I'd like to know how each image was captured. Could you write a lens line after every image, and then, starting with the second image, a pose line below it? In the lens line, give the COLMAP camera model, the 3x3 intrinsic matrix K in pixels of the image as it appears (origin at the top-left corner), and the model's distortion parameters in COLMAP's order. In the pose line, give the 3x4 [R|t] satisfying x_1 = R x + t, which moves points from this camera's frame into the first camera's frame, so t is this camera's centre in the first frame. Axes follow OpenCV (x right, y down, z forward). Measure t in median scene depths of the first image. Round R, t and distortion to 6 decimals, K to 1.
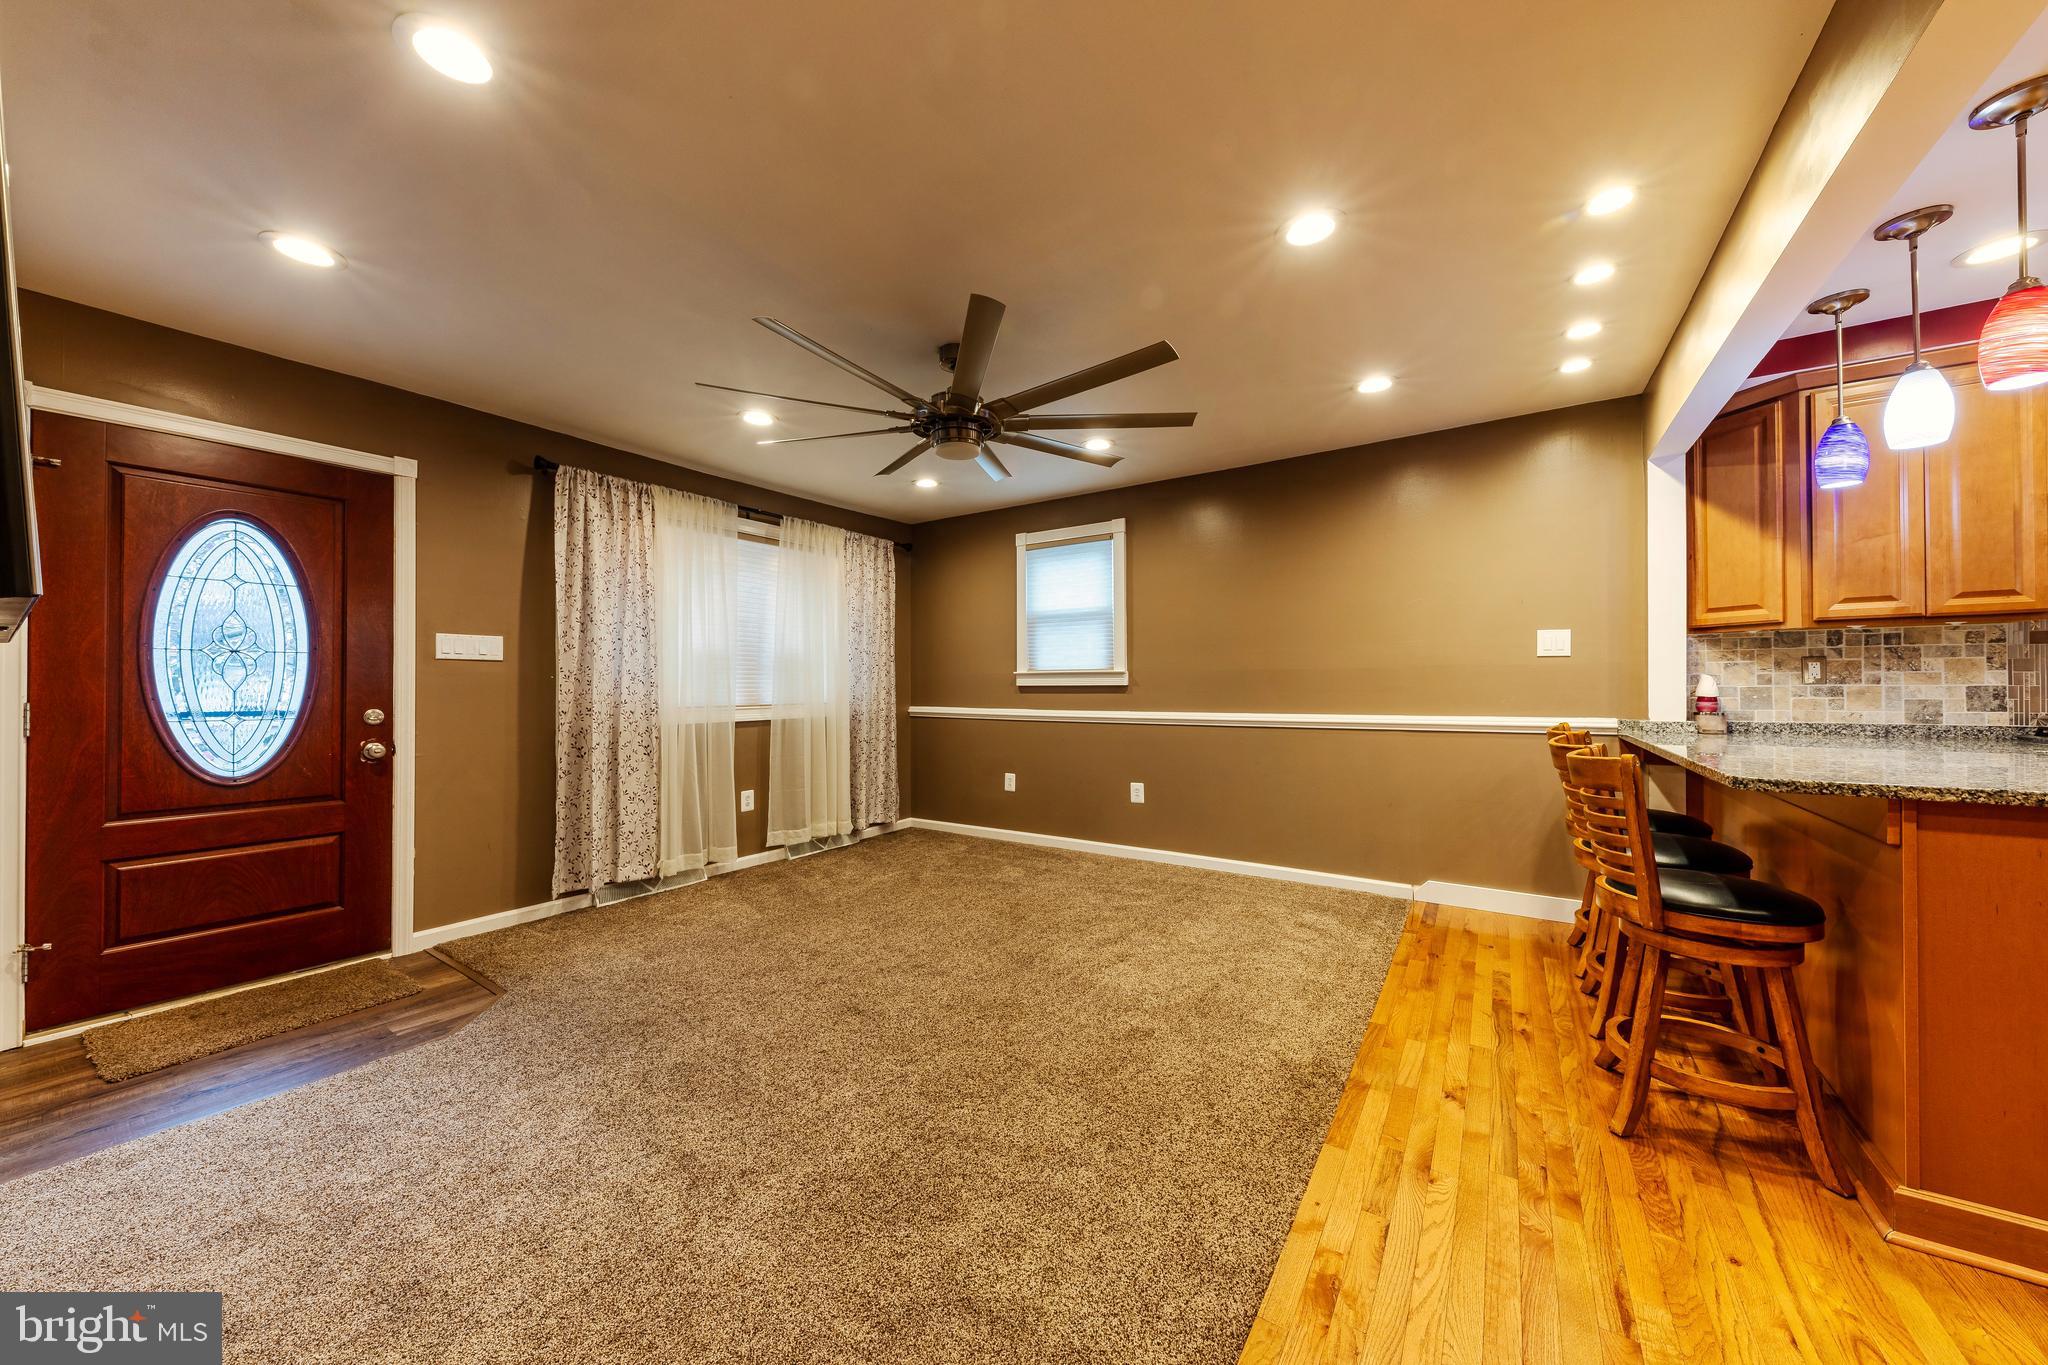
lens RADIAL K [[711.5, 0, 1032.1], [0, 711.5, 683.6], [0, 0, 1]] dist [0.003242, -0.001363]
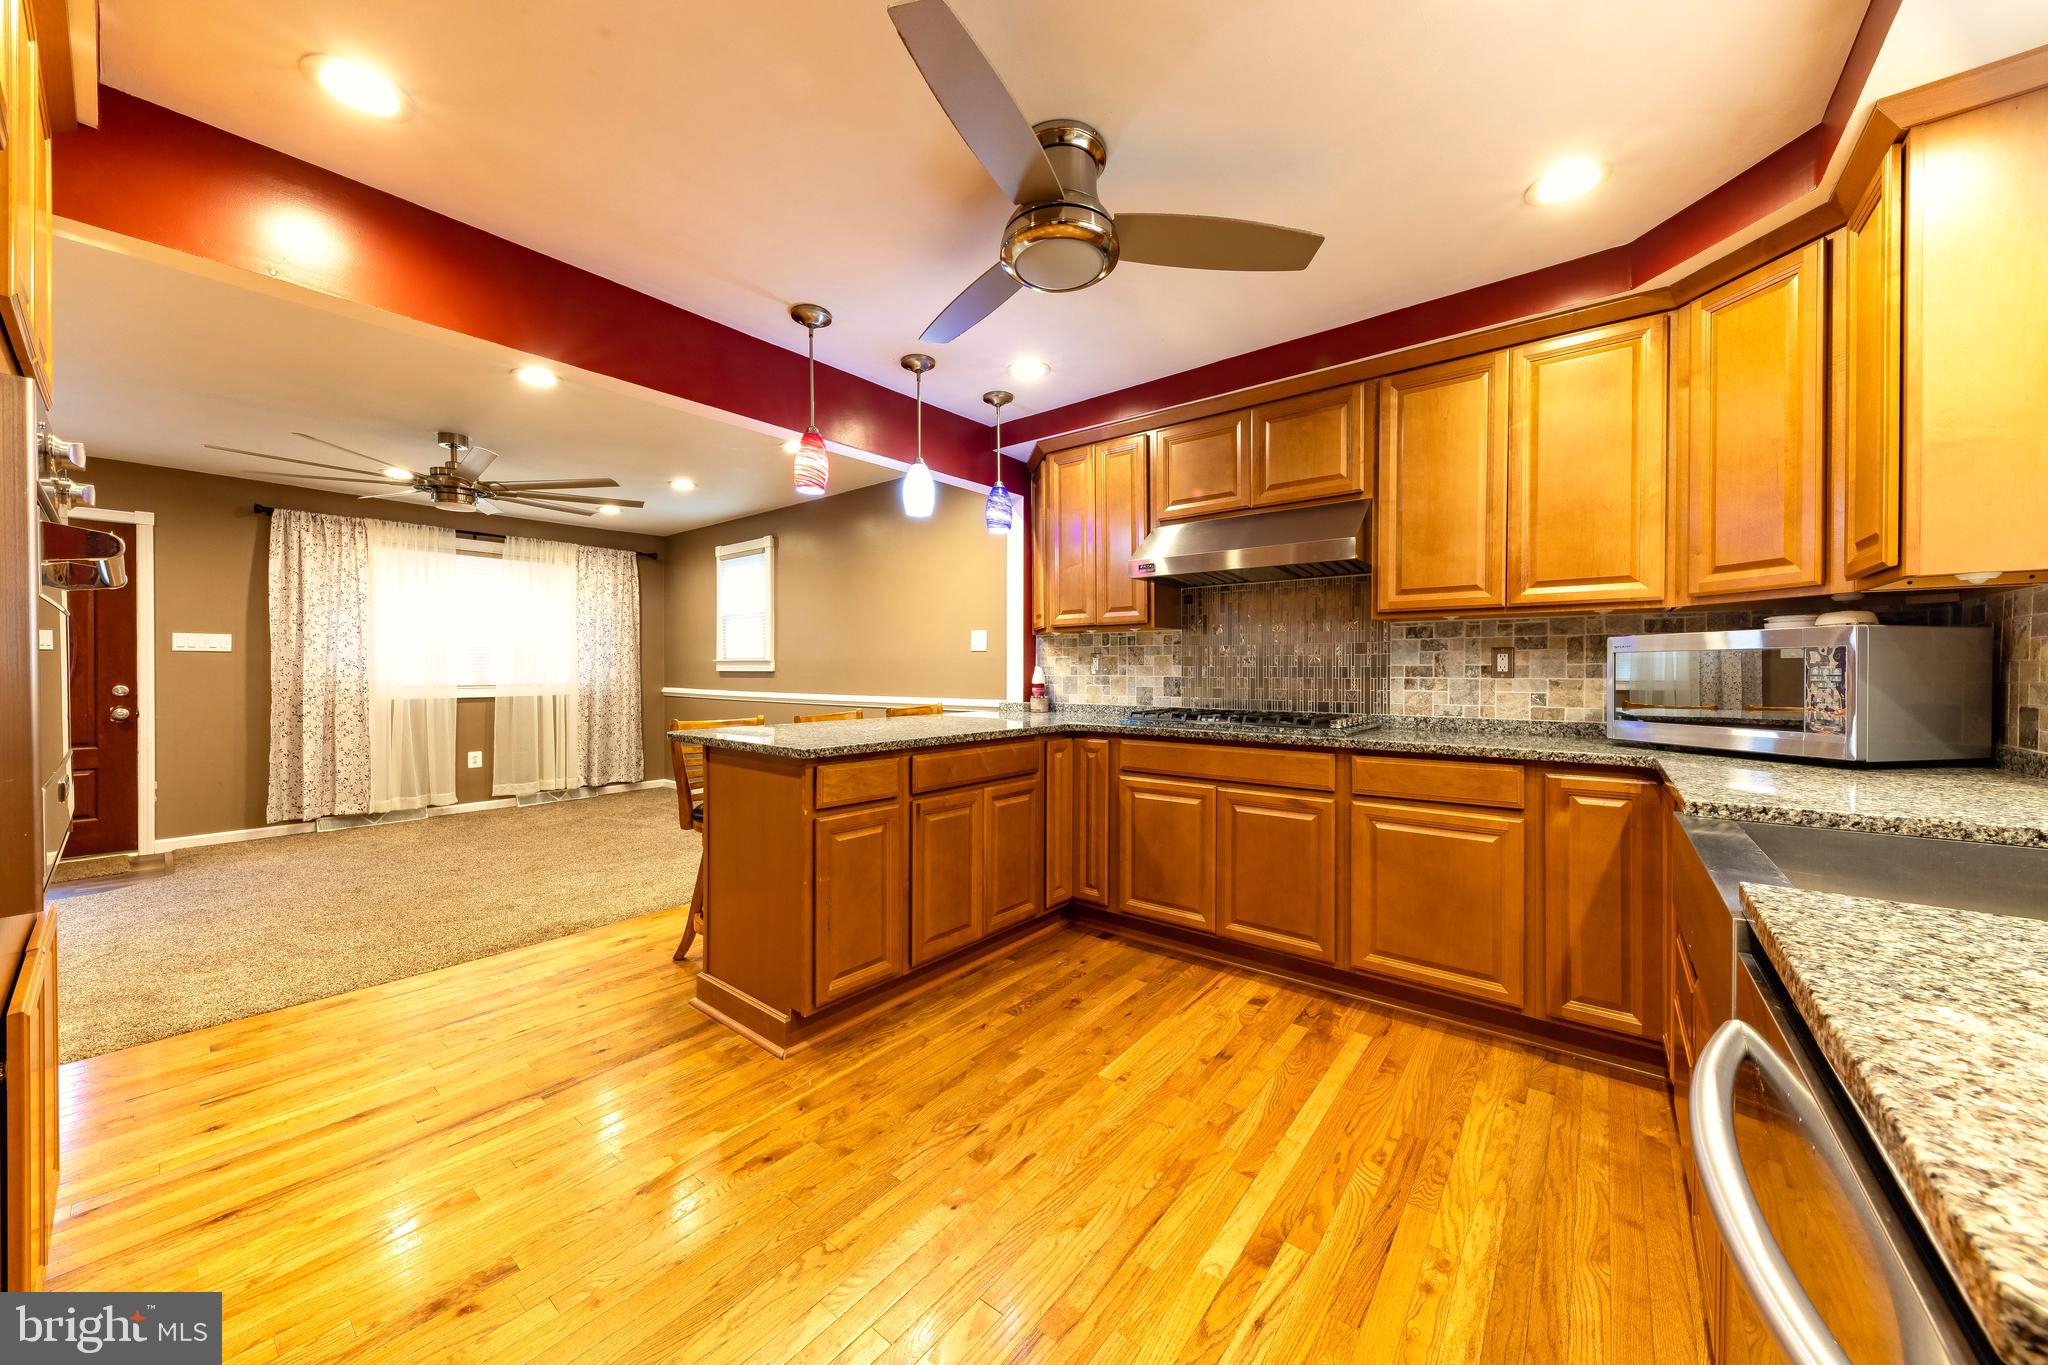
lens RADIAL K [[711.5, 0, 1015.6], [0, 711.5, 678.9], [0, 0, 1]] dist [0.003242, -0.001363]
pose [[0.996524, 0.006996, -0.083016, 1.018276], [-0.005640, 0.999847, 0.016548, -0.011771], [0.083119, -0.016022, 0.996411, -0.298282]]
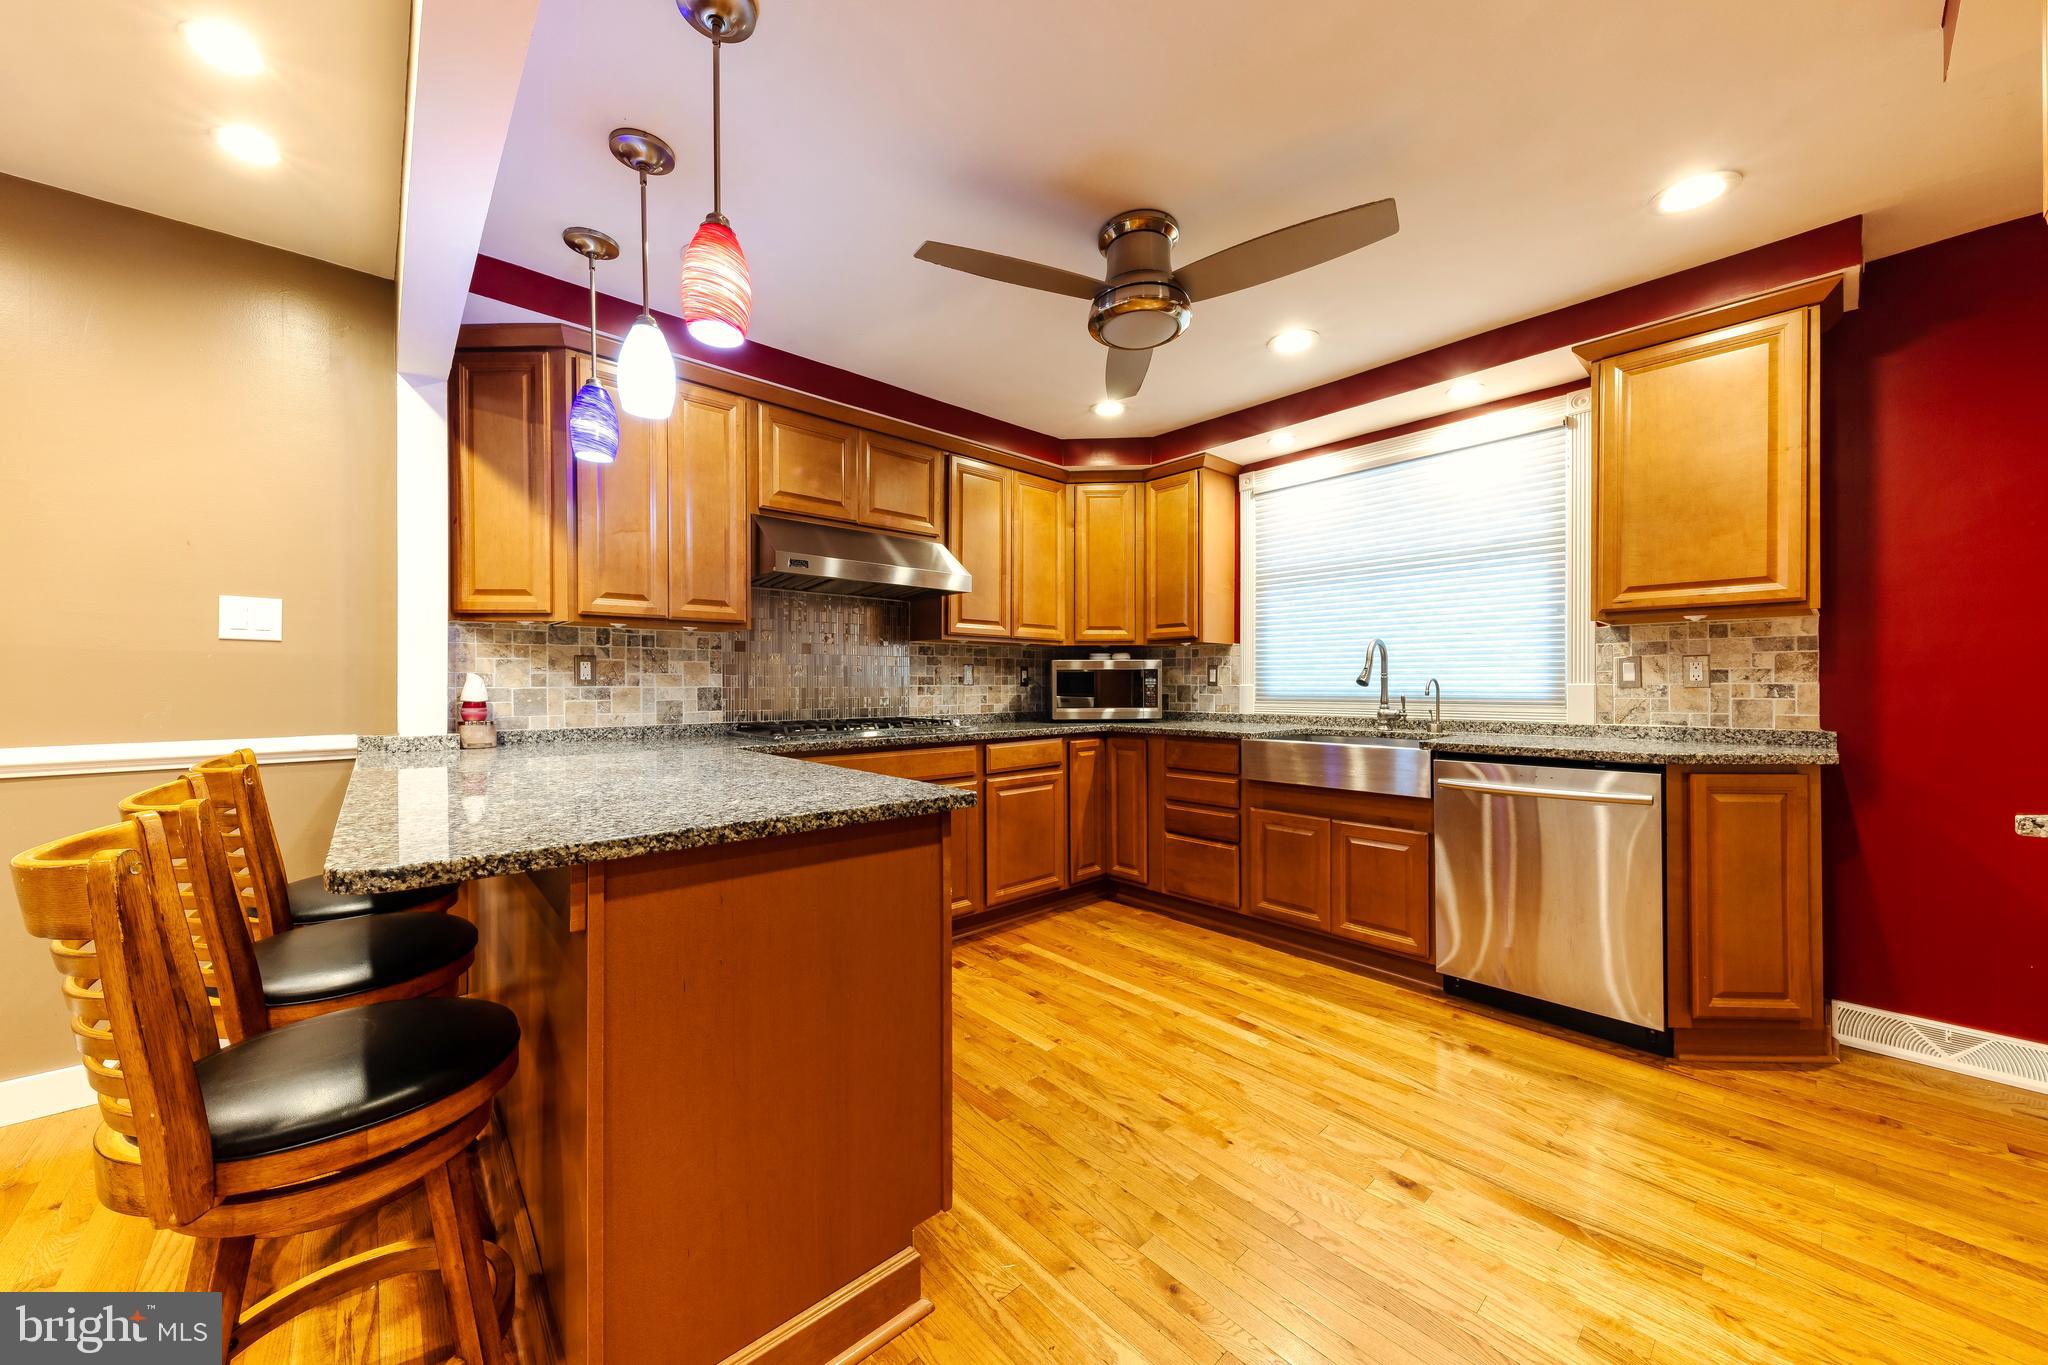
lens RADIAL K [[711.5, 0, 1030.1], [0, 711.5, 684.4], [0, 0, 1]] dist [0.003242, -0.001363]
pose [[0.237827, 0.003486, 0.971301, 0.329445], [-0.003093, 0.999991, -0.002832, -0.000181], [-0.971303, -0.002330, 0.237836, 0.216929]]
